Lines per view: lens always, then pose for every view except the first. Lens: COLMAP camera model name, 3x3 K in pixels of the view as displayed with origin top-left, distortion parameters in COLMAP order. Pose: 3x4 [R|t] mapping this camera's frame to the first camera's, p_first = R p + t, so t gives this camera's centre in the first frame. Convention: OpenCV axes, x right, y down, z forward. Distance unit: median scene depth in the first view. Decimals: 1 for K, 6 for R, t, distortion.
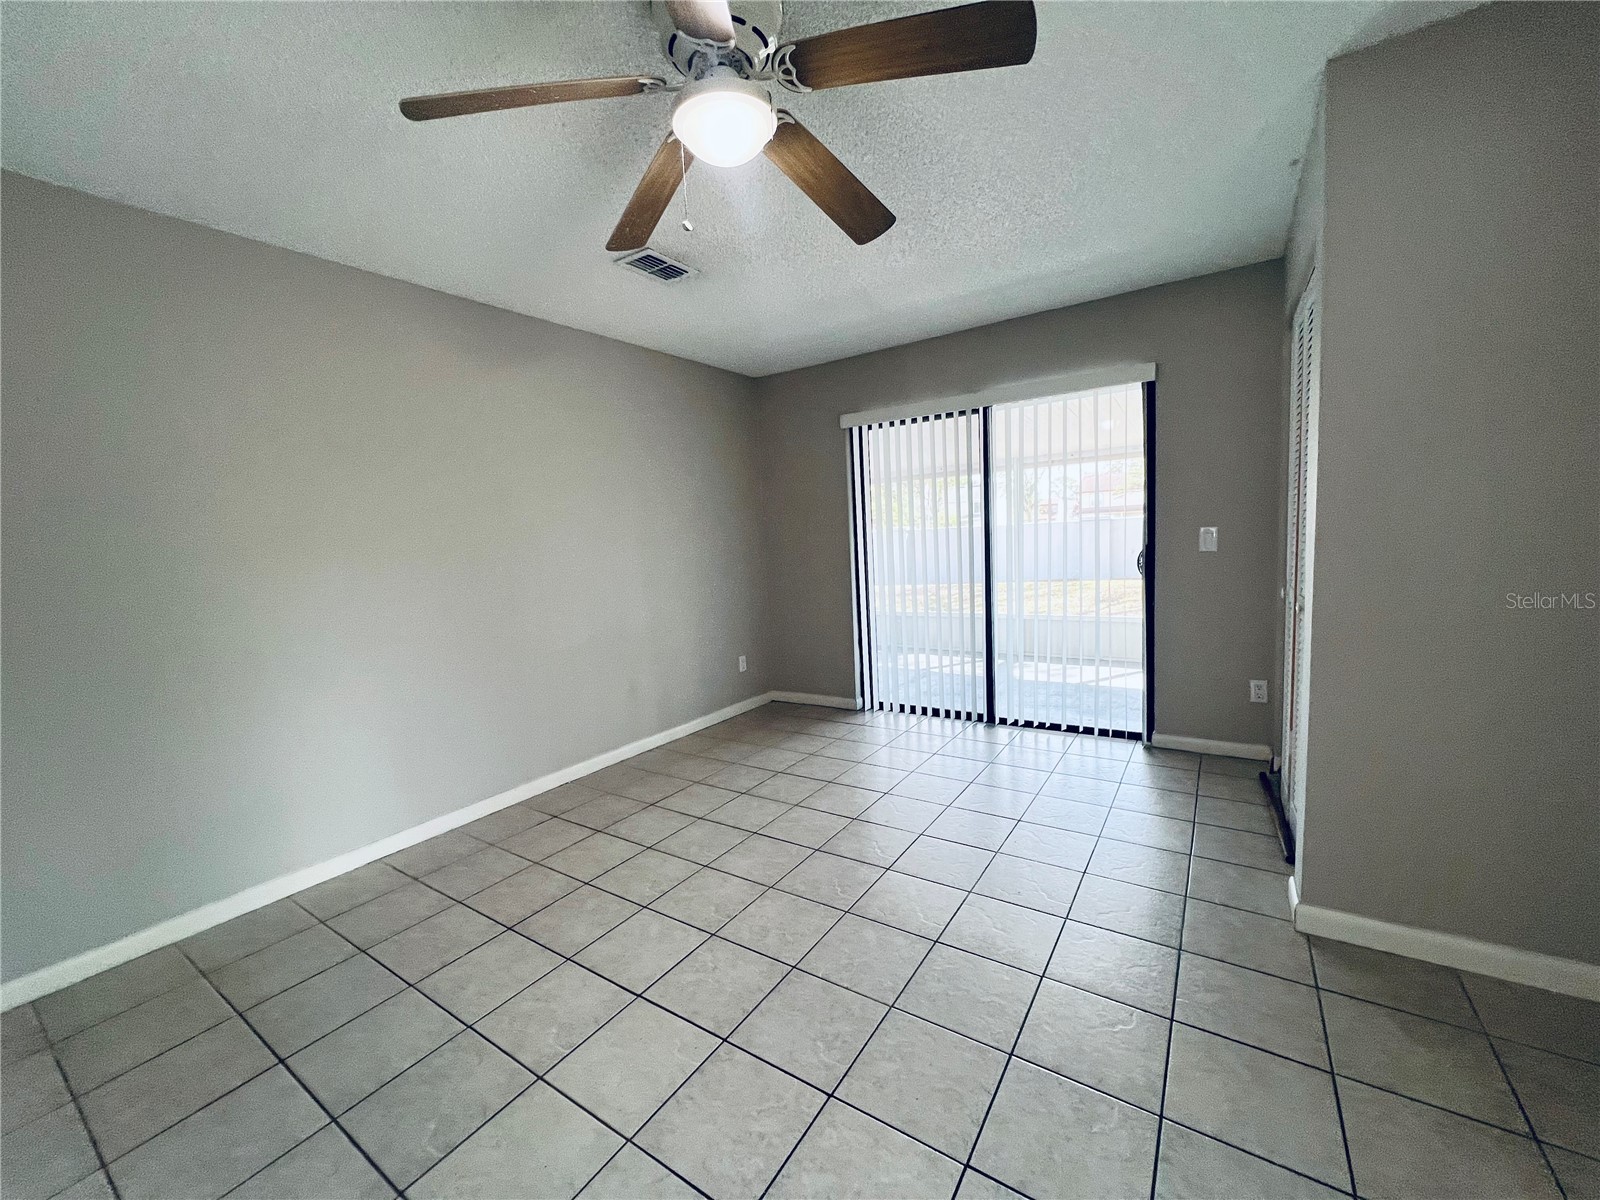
lens RADIAL K [[641.0, 0, 796.2], [0, 641.0, 598.9], [0, 0, 1]] dist [0.000950, 0.000244]
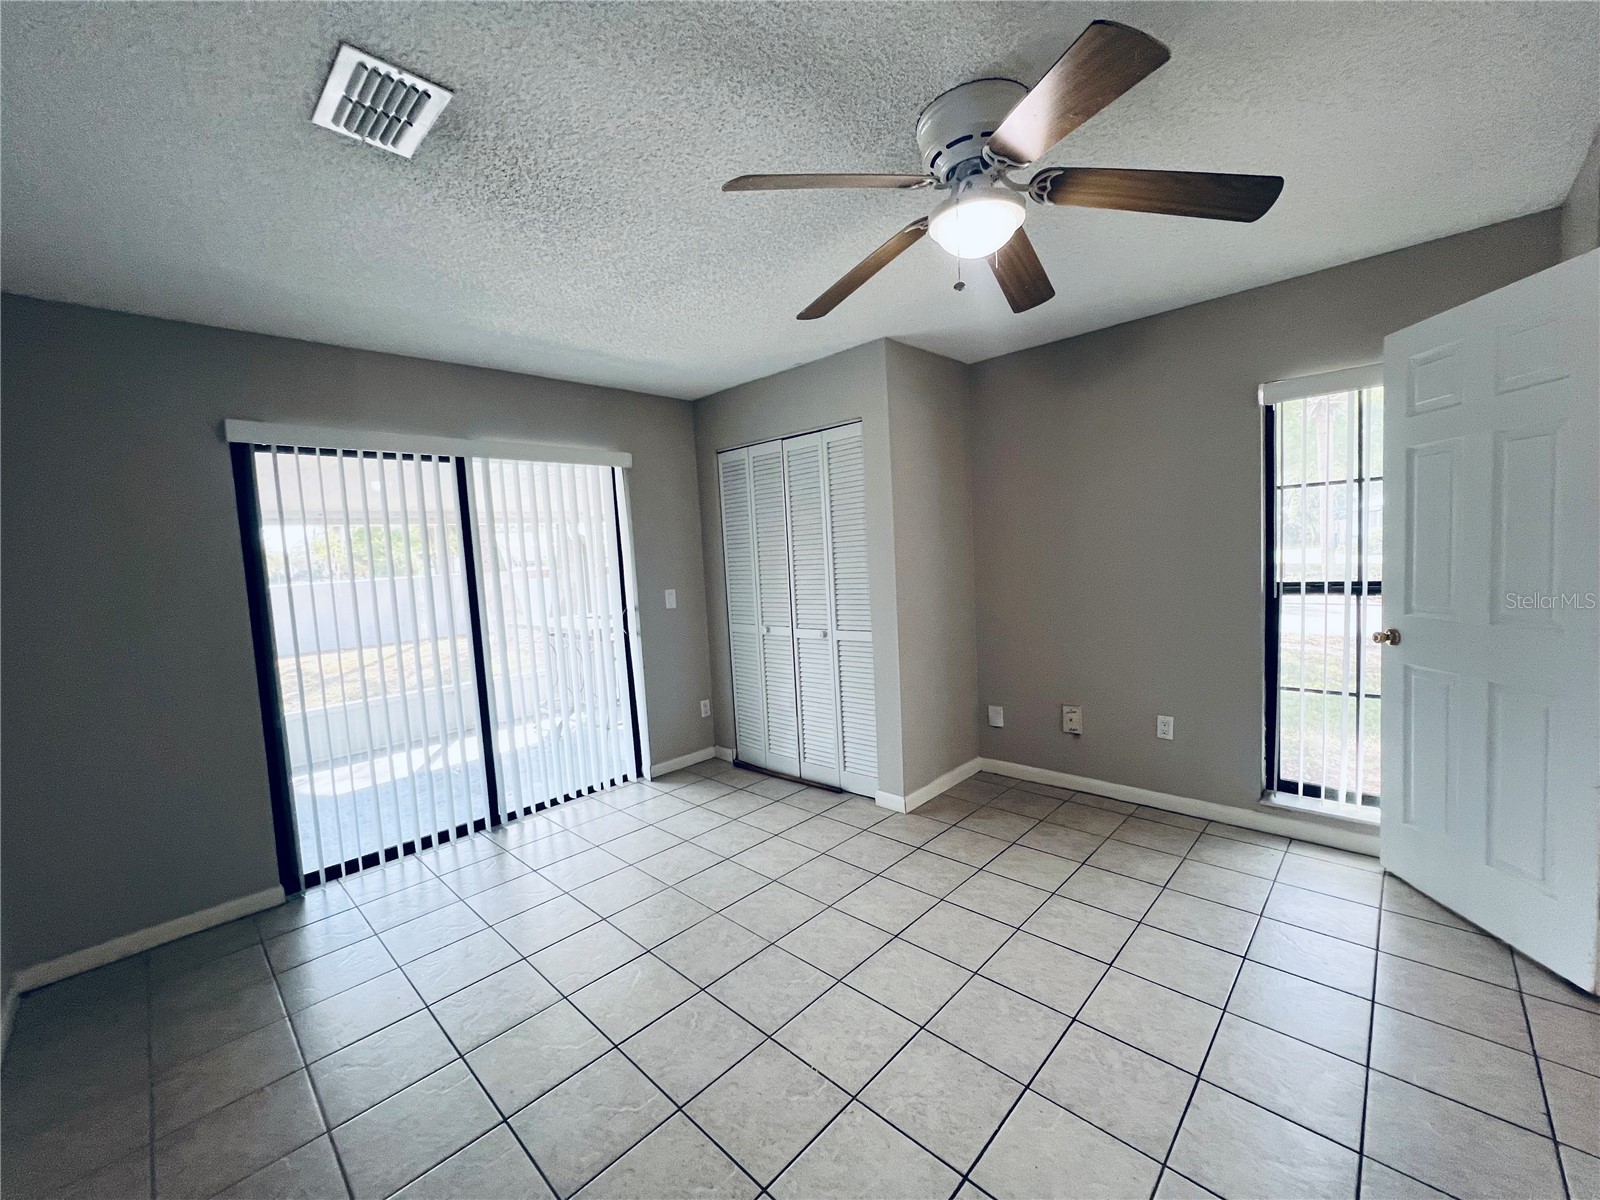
lens RADIAL K [[641.0, 0, 796.6], [0, 641.0, 602.4], [0, 0, 1]] dist [0.000950, 0.000244]
pose [[0.180804, -0.033567, 0.982946, -0.473604], [0.141165, 0.989955, 0.007840, -0.051724], [-0.973336, 0.137340, 0.183726, 0.439499]]
